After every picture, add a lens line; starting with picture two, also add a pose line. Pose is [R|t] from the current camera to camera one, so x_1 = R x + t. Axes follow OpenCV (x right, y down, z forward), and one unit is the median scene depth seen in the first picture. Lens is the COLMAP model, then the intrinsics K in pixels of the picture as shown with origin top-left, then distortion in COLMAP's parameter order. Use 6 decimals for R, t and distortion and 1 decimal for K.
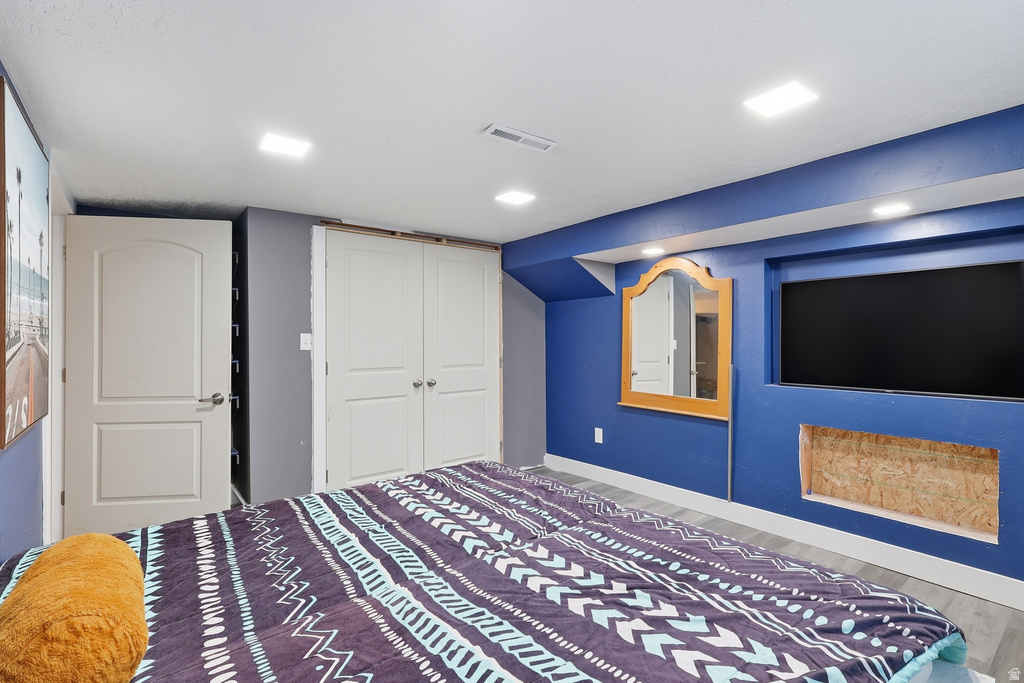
lens RADIAL K [[477.0, 0, 506.4], [0, 477.0, 339.4], [0, 0, 1]] dist [0.001863, 0.001143]
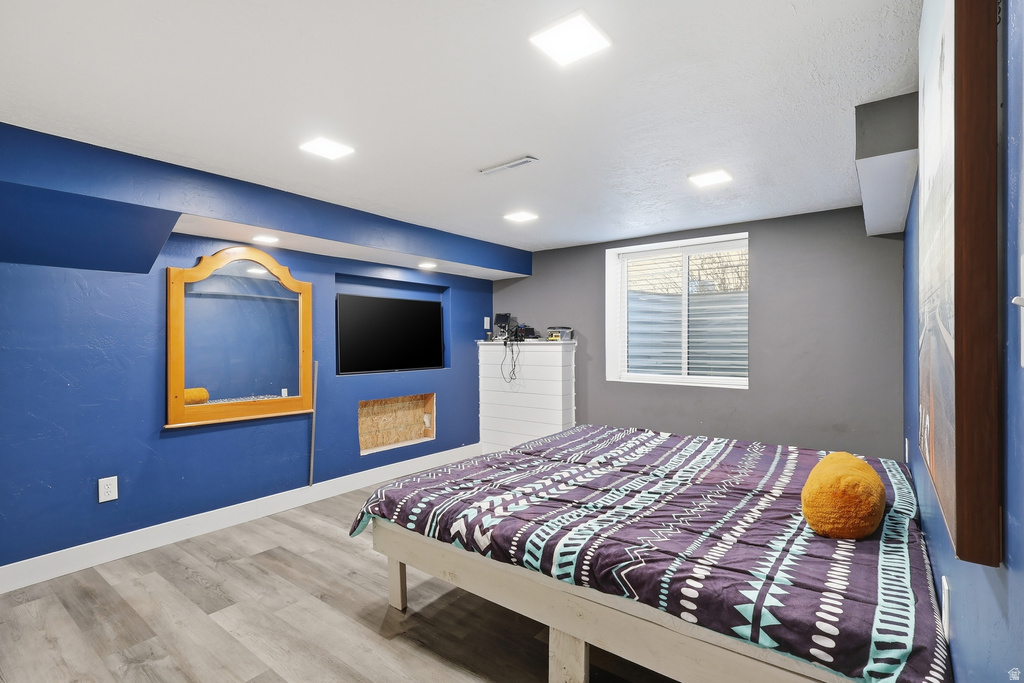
lens RADIAL K [[477.0, 0, 508.1], [0, 477.0, 341.7], [0, 0, 1]] dist [0.001863, 0.001143]
pose [[-0.242824, 0.004041, 0.970062, -0.736497], [0.006484, 0.999976, -0.002543, 0.011596], [-0.970049, 0.005672, -0.242844, 0.838939]]
